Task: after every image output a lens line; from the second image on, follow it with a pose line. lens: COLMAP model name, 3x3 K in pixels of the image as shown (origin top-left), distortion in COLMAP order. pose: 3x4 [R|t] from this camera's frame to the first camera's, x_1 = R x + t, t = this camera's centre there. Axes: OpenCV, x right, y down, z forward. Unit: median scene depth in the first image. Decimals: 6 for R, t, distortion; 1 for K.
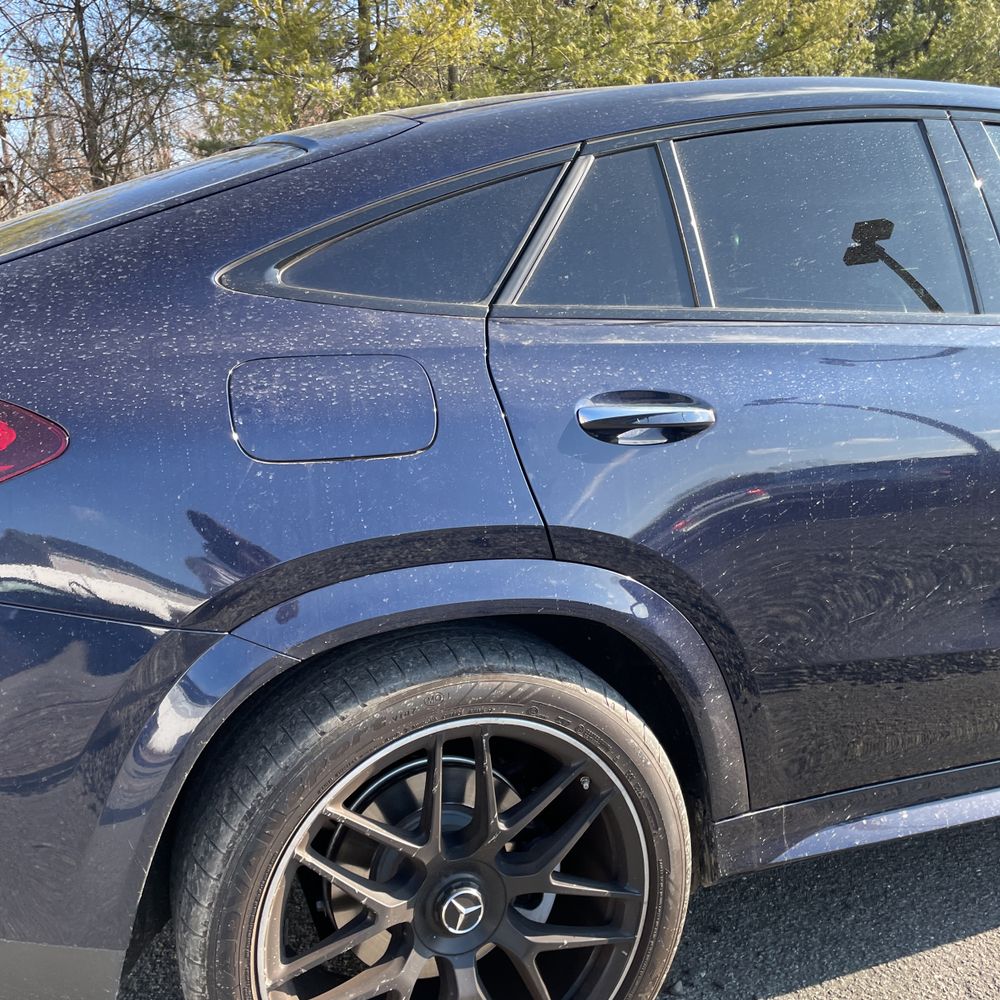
lens RADIAL K [[1004.9, 0, 503.1], [0, 1004.9, 489.9], [0, 0, 1]] dist [0.102088, -0.135541]
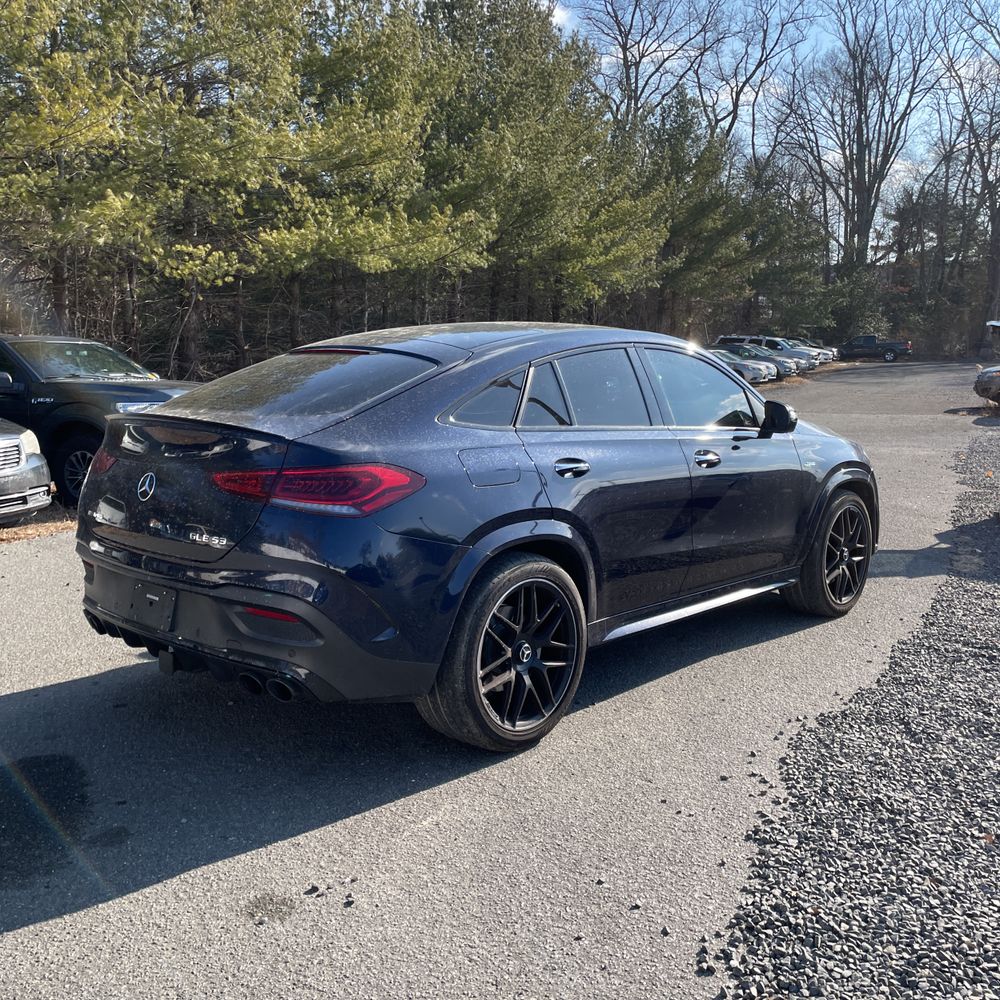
lens RADIAL K [[1004.9, 0, 503.1], [0, 1004.9, 489.9], [0, 0, 1]] dist [0.102088, -0.135541]
pose [[0.894709, -0.034138, 0.445342, -1.289950], [0.056046, 0.997775, -0.036114, 0.078927], [-0.443118, 0.057272, 0.894632, -1.407071]]
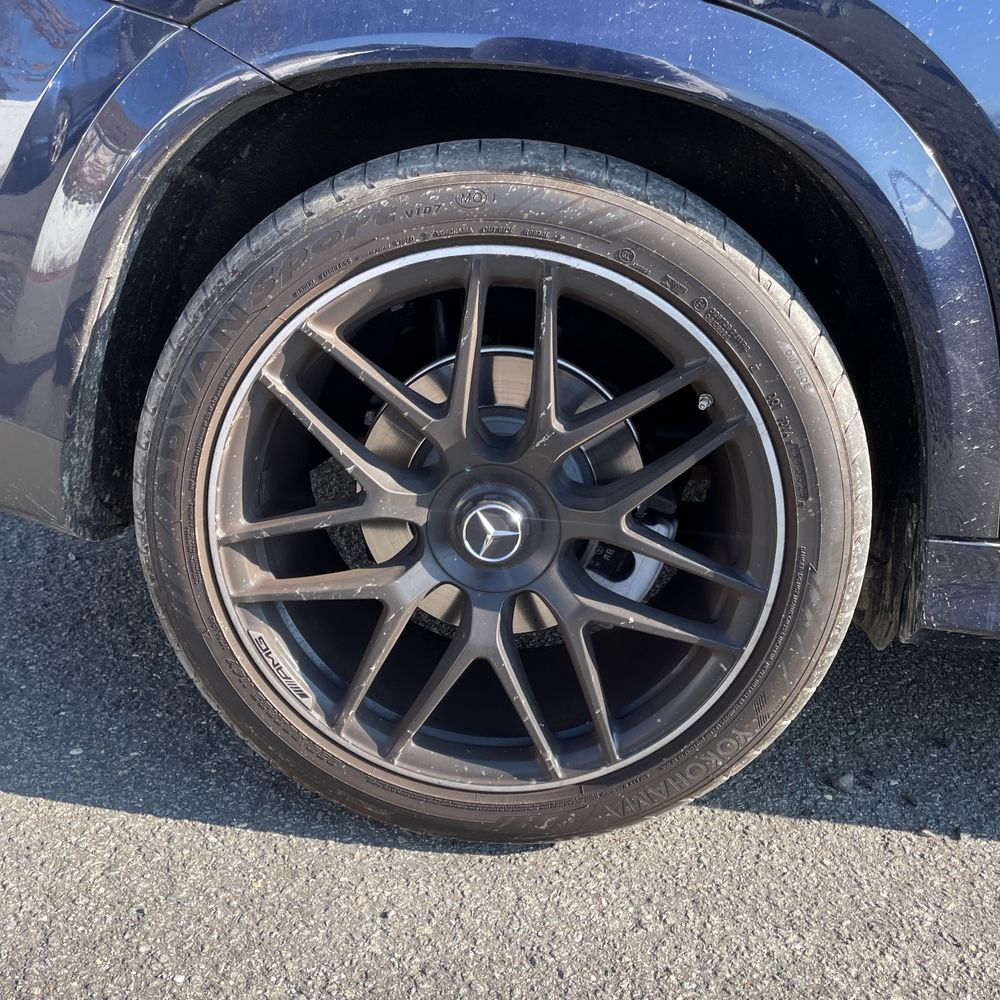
lens RADIAL K [[1004.9, 0, 503.1], [0, 1004.9, 489.9], [0, 0, 1]] dist [0.102088, -0.135541]
pose [[0.900192, 0.214521, -0.378991, 0.236259], [-0.155937, 0.971335, 0.179420, 0.261246], [0.406617, -0.102414, 0.907840, 0.367927]]
